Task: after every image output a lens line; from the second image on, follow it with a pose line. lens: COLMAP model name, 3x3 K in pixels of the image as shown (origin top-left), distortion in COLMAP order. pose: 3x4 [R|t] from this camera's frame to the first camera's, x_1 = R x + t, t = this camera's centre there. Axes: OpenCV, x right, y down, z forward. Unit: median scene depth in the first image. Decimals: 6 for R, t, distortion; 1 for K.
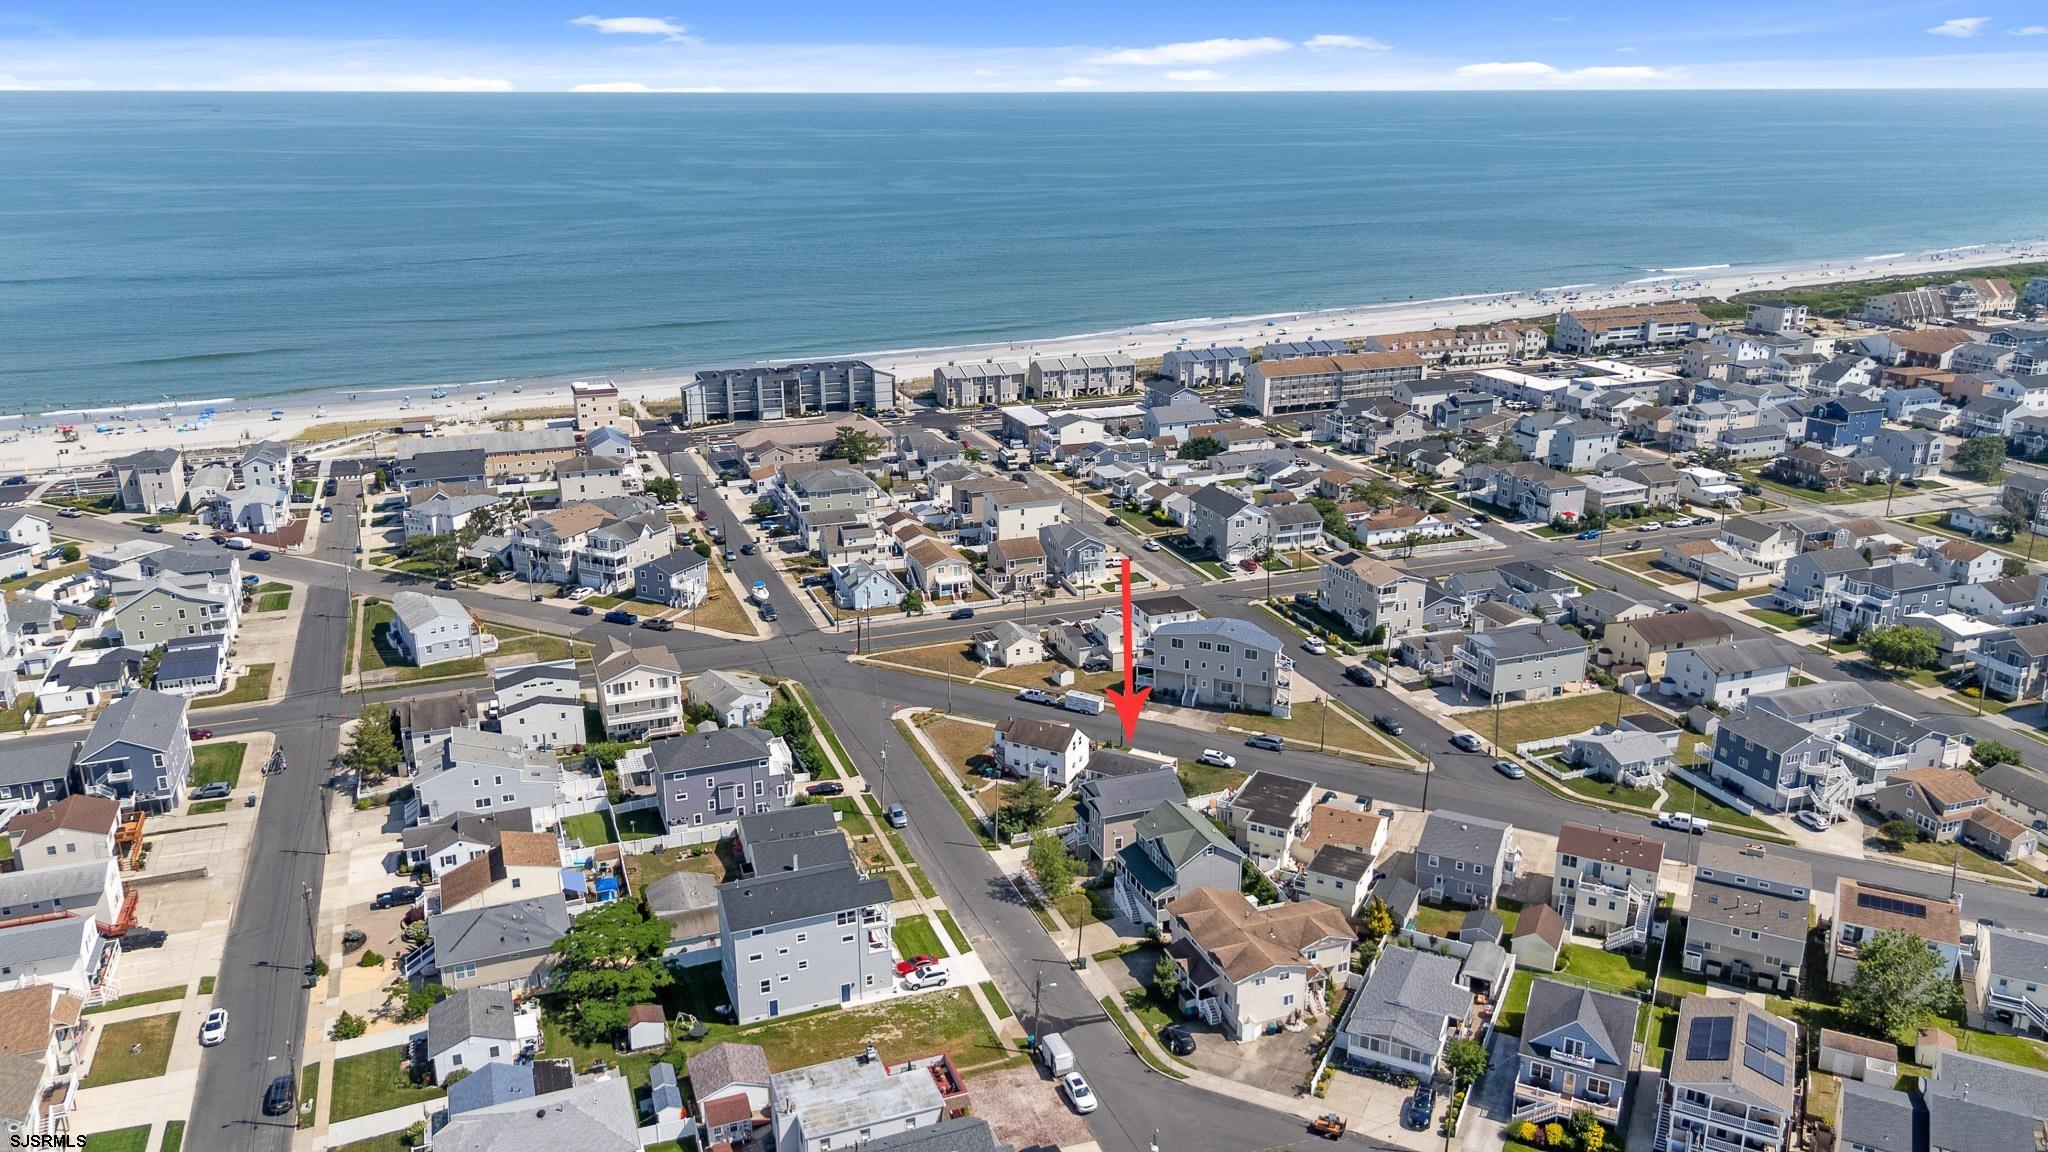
lens RADIAL K [[1505.1, 0, 1023.7], [0, 1505.1, 586.5], [0, 0, 1]] dist [0.080912, -0.092135]
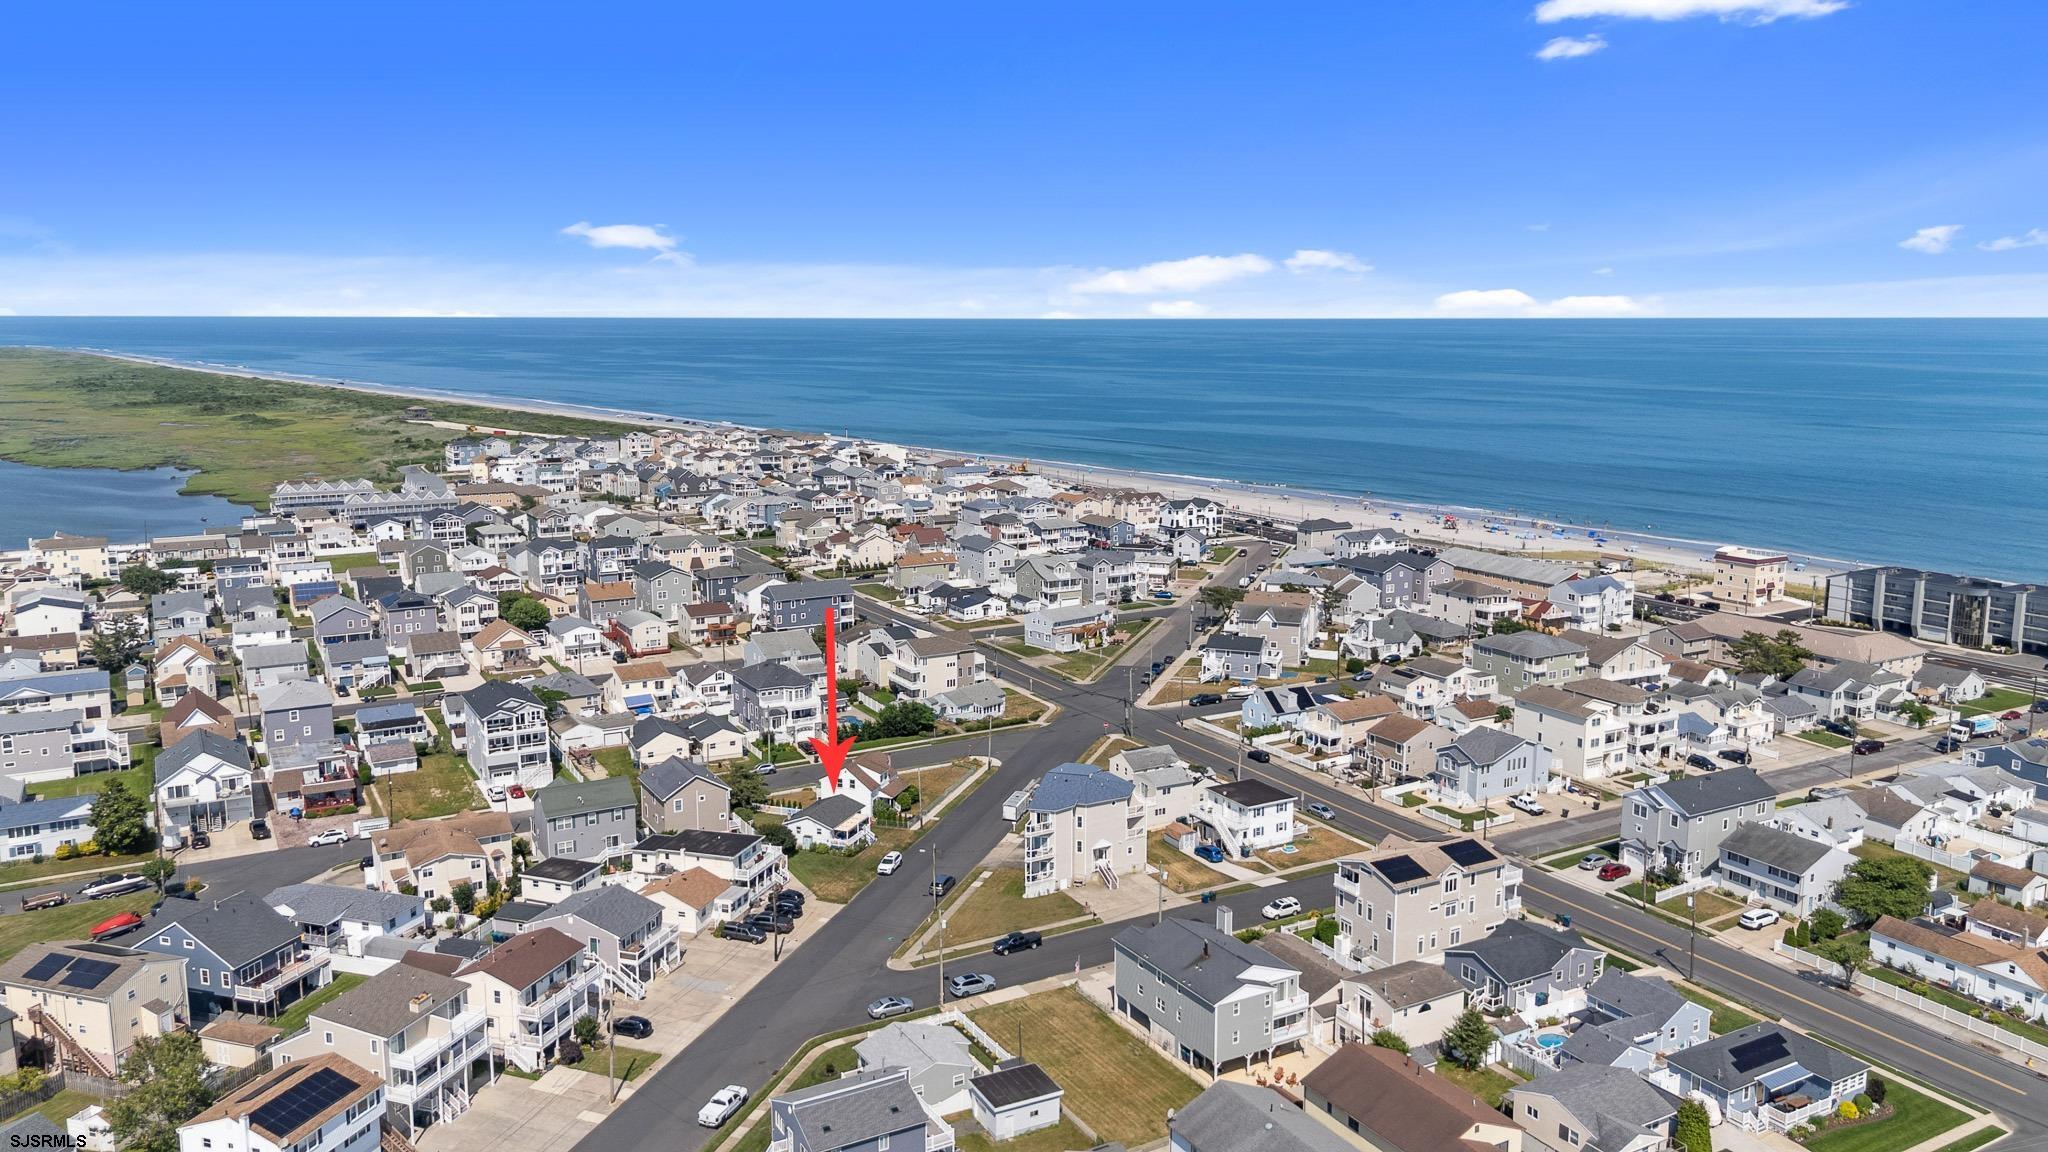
lens RADIAL K [[1505.1, 0, 1023.7], [0, 1505.1, 586.5], [0, 0, 1]] dist [0.080912, -0.092135]
pose [[0.149925, 0.177730, -0.972592, 0.824846], [-0.311516, 0.942098, 0.124137, -0.149786], [0.938339, 0.284366, 0.196610, 0.702756]]
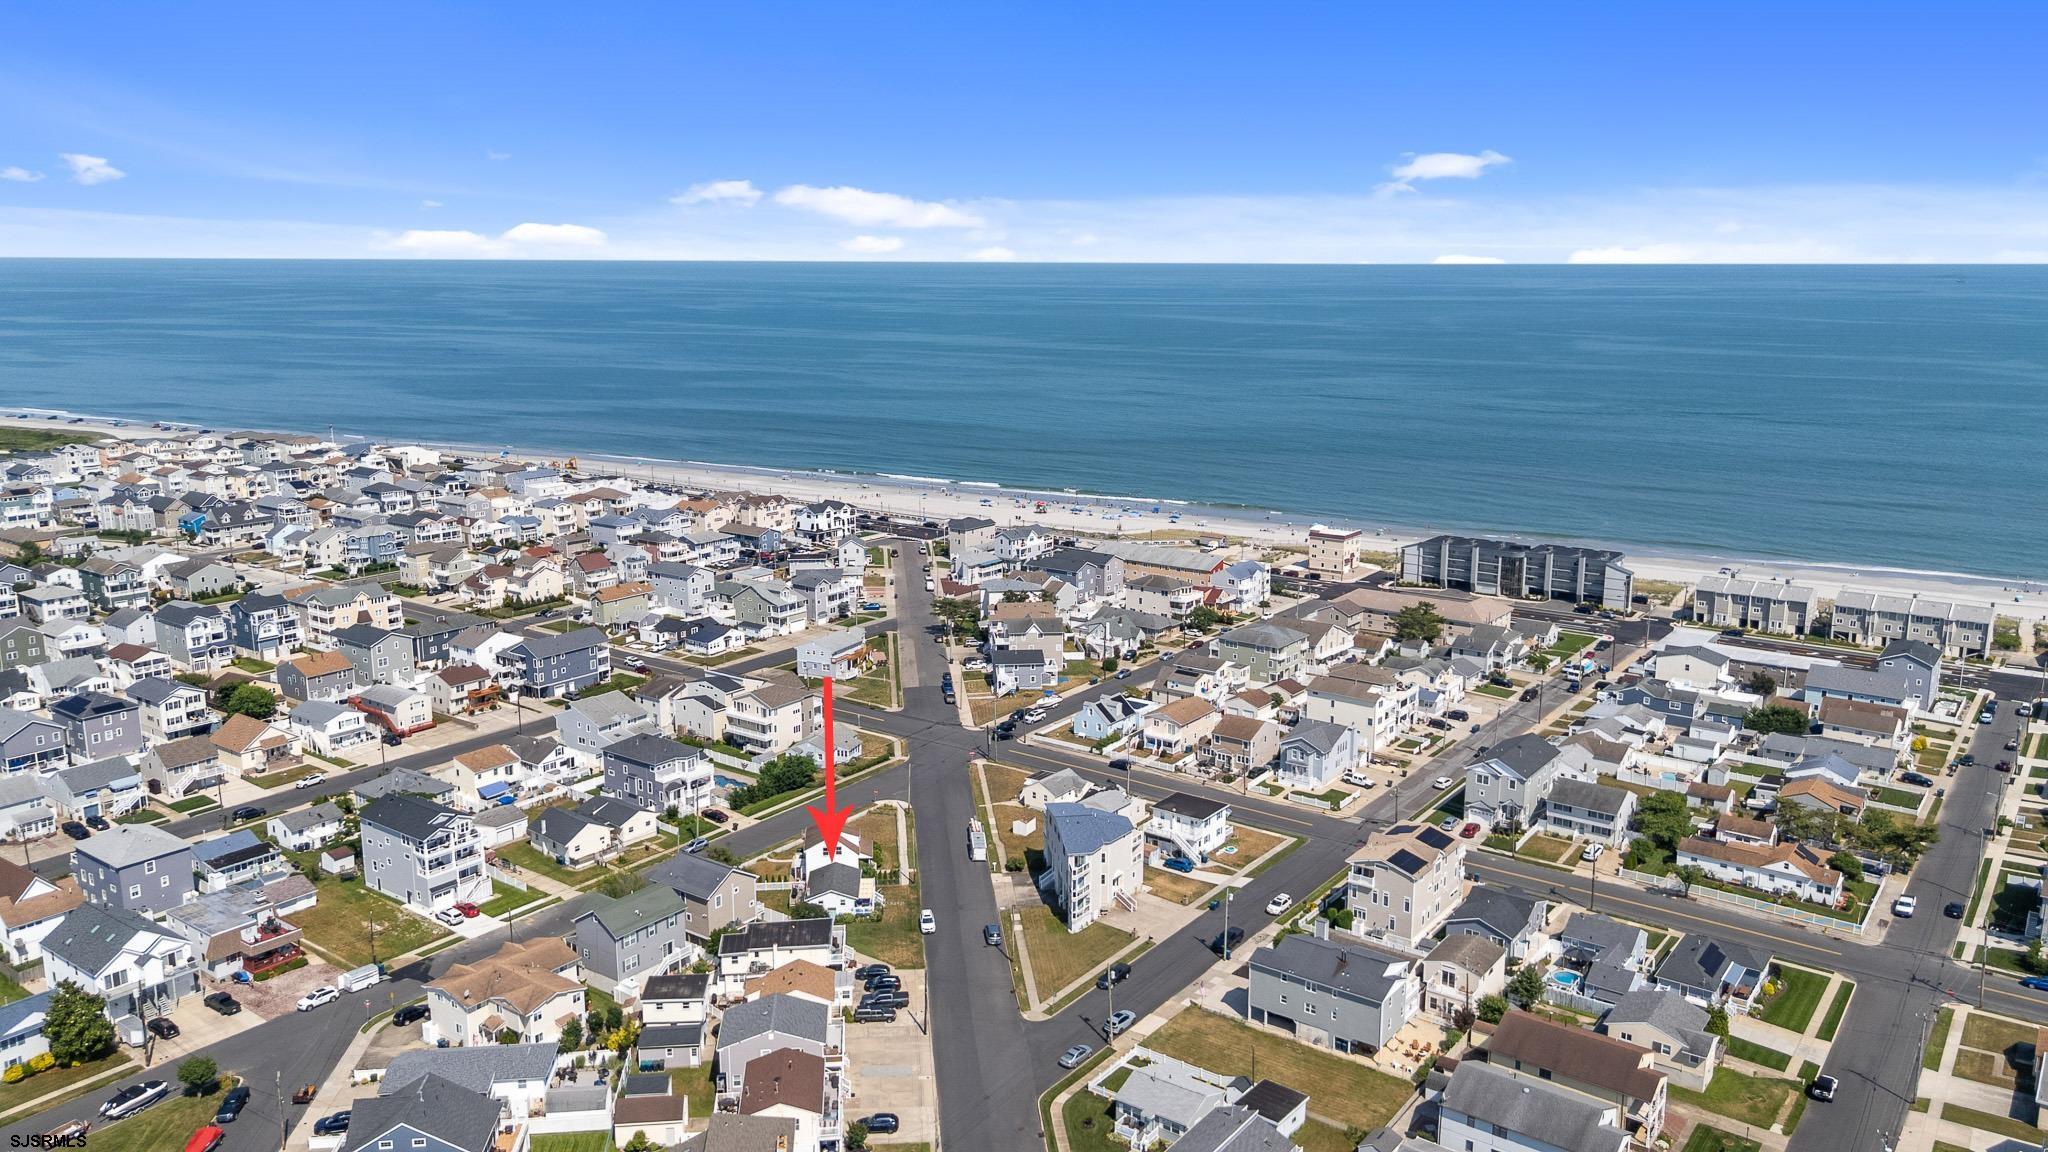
lens RADIAL K [[1509.0, 0, 1024.0], [0, 1509.0, 576.0], [0, 0, 1]] dist [0.068604, -0.065983]
pose [[0.536061, 0.176297, -0.825565, 0.774997], [-0.266480, 0.963286, 0.032674, -0.125274], [0.801016, 0.202482, 0.563360, 0.372111]]
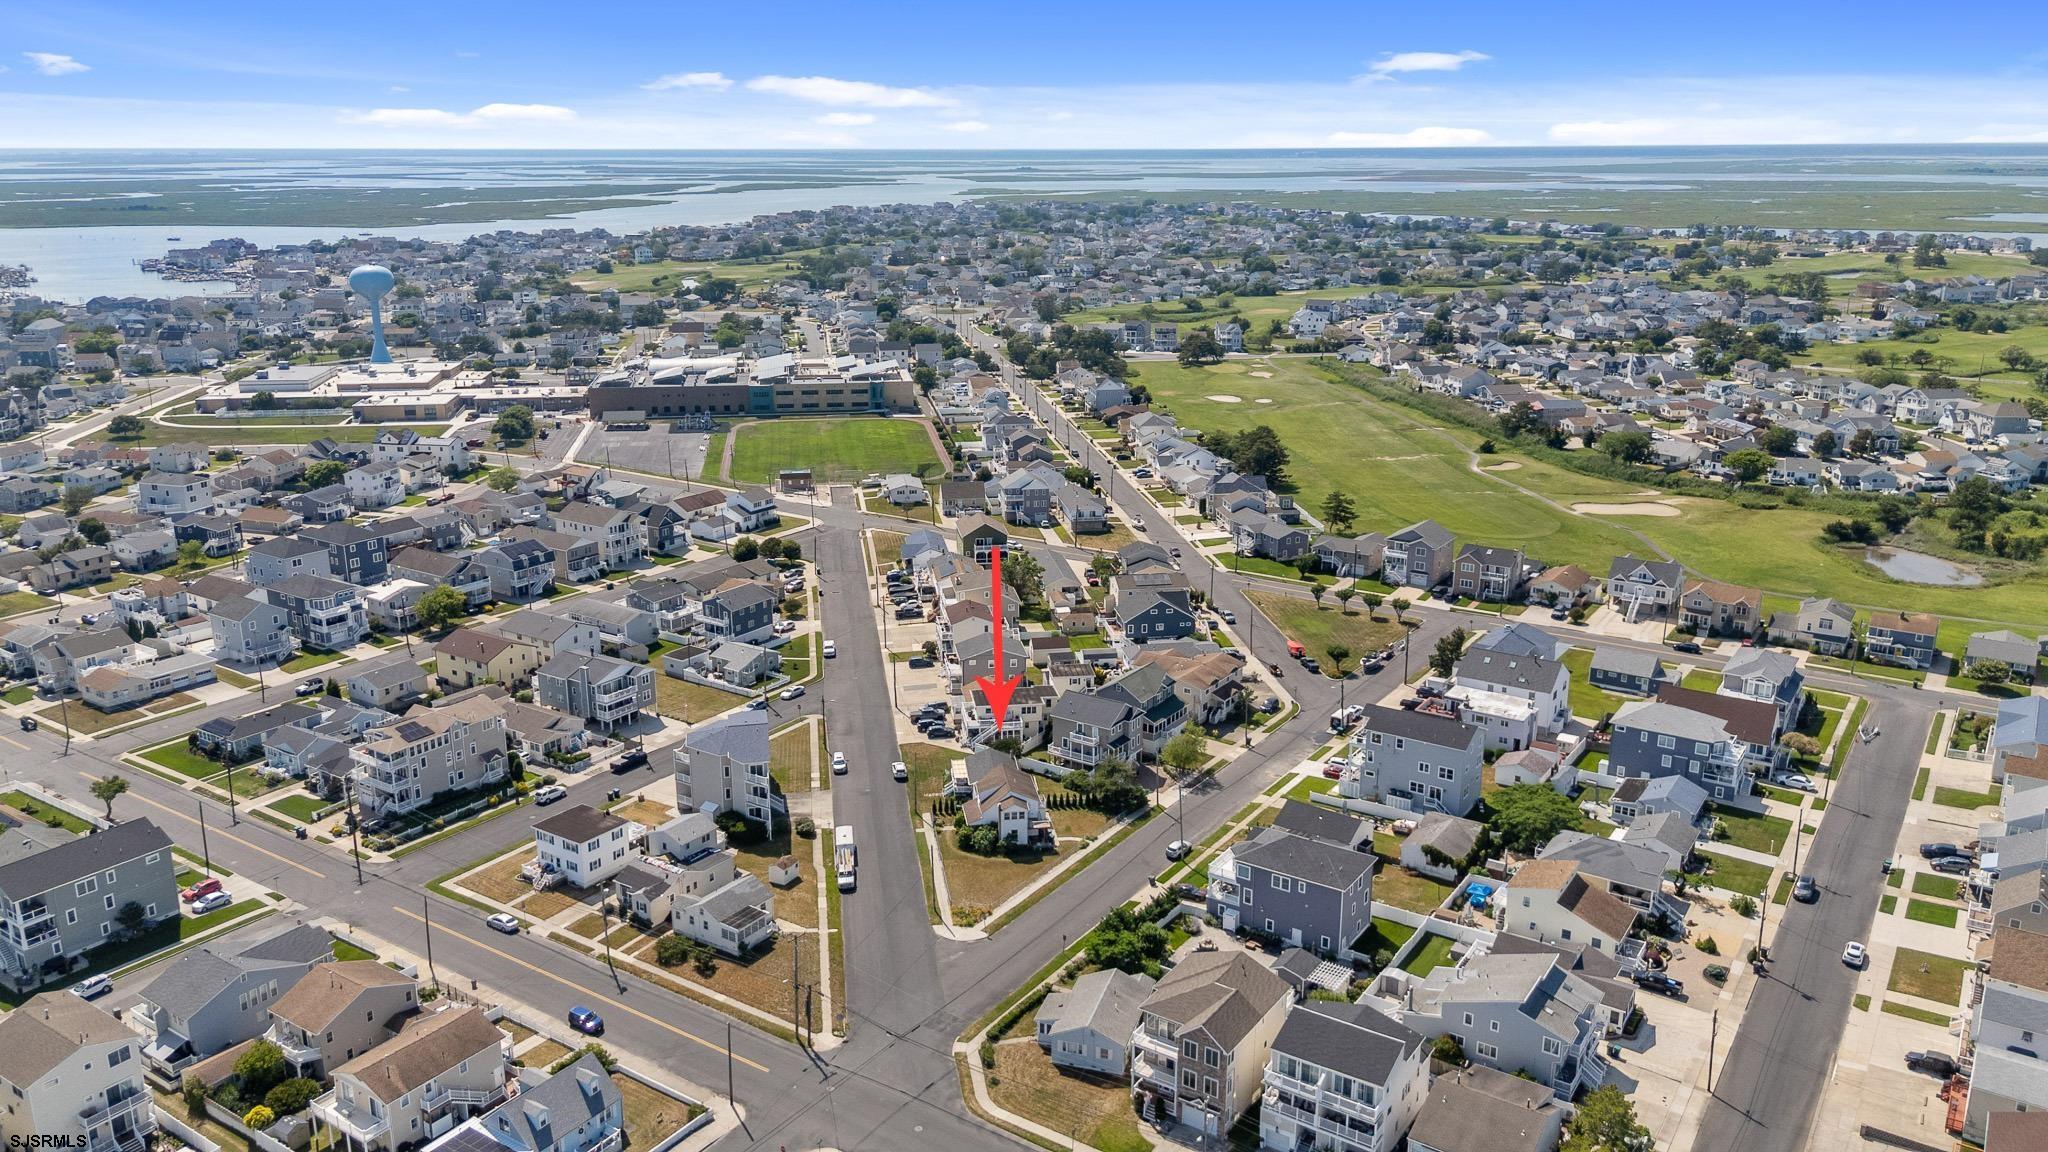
lens RADIAL K [[1505.1, 0, 1023.7], [0, 1505.1, 586.5], [0, 0, 1]] dist [0.080912, -0.092135]
pose [[-0.573835, -0.227899, 0.786623, -0.600546], [0.260495, 0.859826, 0.439137, -0.363631], [-0.776438, 0.456903, -0.434032, 1.103176]]
